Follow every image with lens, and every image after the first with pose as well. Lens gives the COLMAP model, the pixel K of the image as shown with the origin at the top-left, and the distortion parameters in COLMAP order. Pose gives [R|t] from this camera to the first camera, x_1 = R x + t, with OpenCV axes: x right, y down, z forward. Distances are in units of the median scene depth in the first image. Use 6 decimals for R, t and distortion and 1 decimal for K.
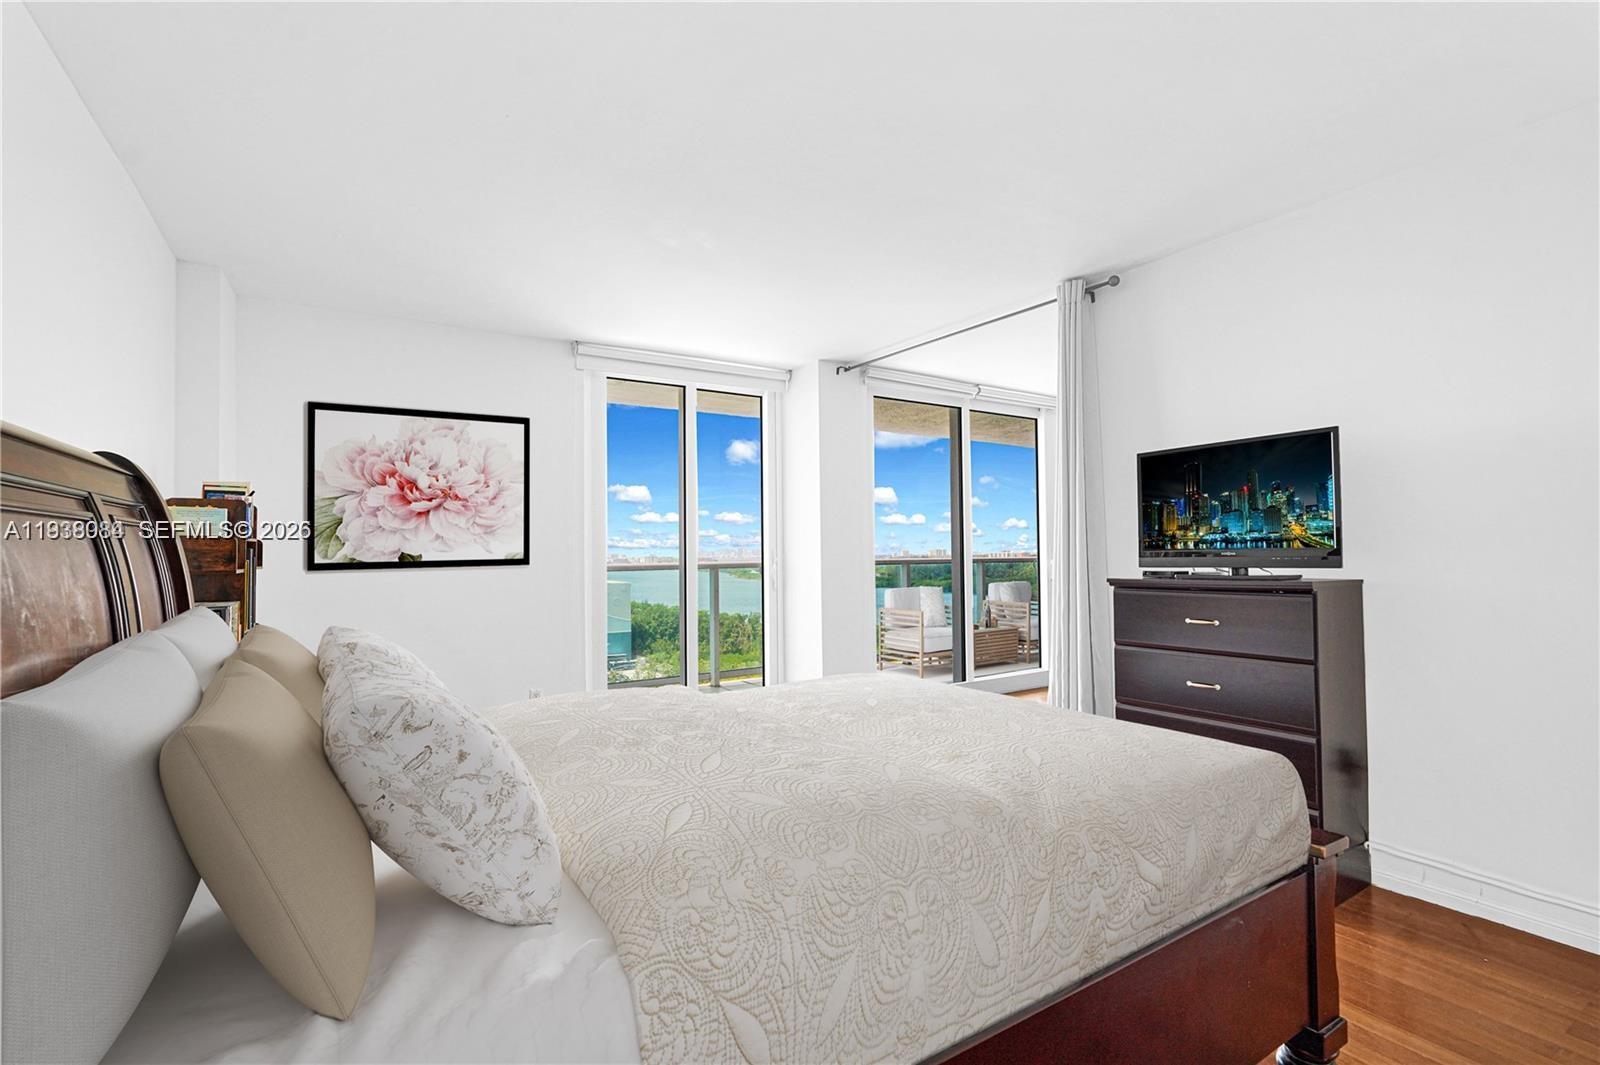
lens RADIAL K [[721.1, 0, 793.3], [0, 721.1, 538.8], [0, 0, 1]] dist [-0.005024, 0.000934]
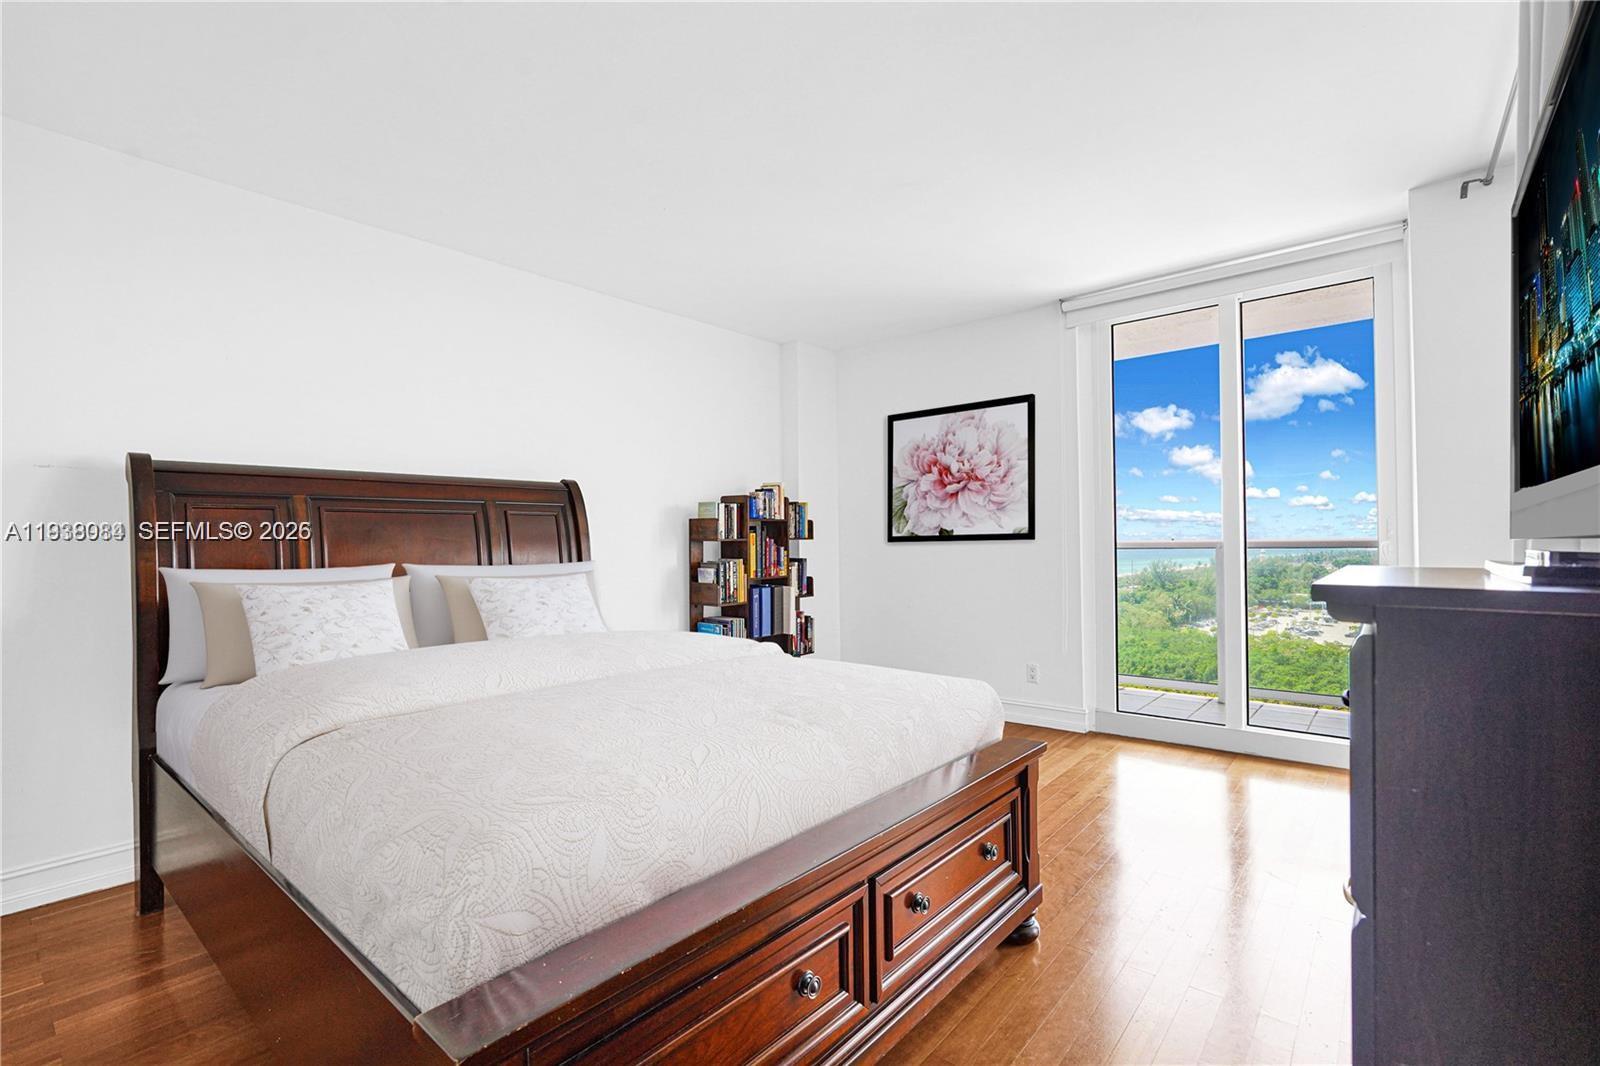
lens RADIAL K [[721.1, 0, 798.0], [0, 721.1, 534.4], [0, 0, 1]] dist [-0.005024, 0.000934]
pose [[0.325737, -0.003242, -0.945455, 0.512471], [0.014274, 0.999897, 0.001489, 0.024446], [0.945353, -0.013980, 0.325750, 0.378582]]
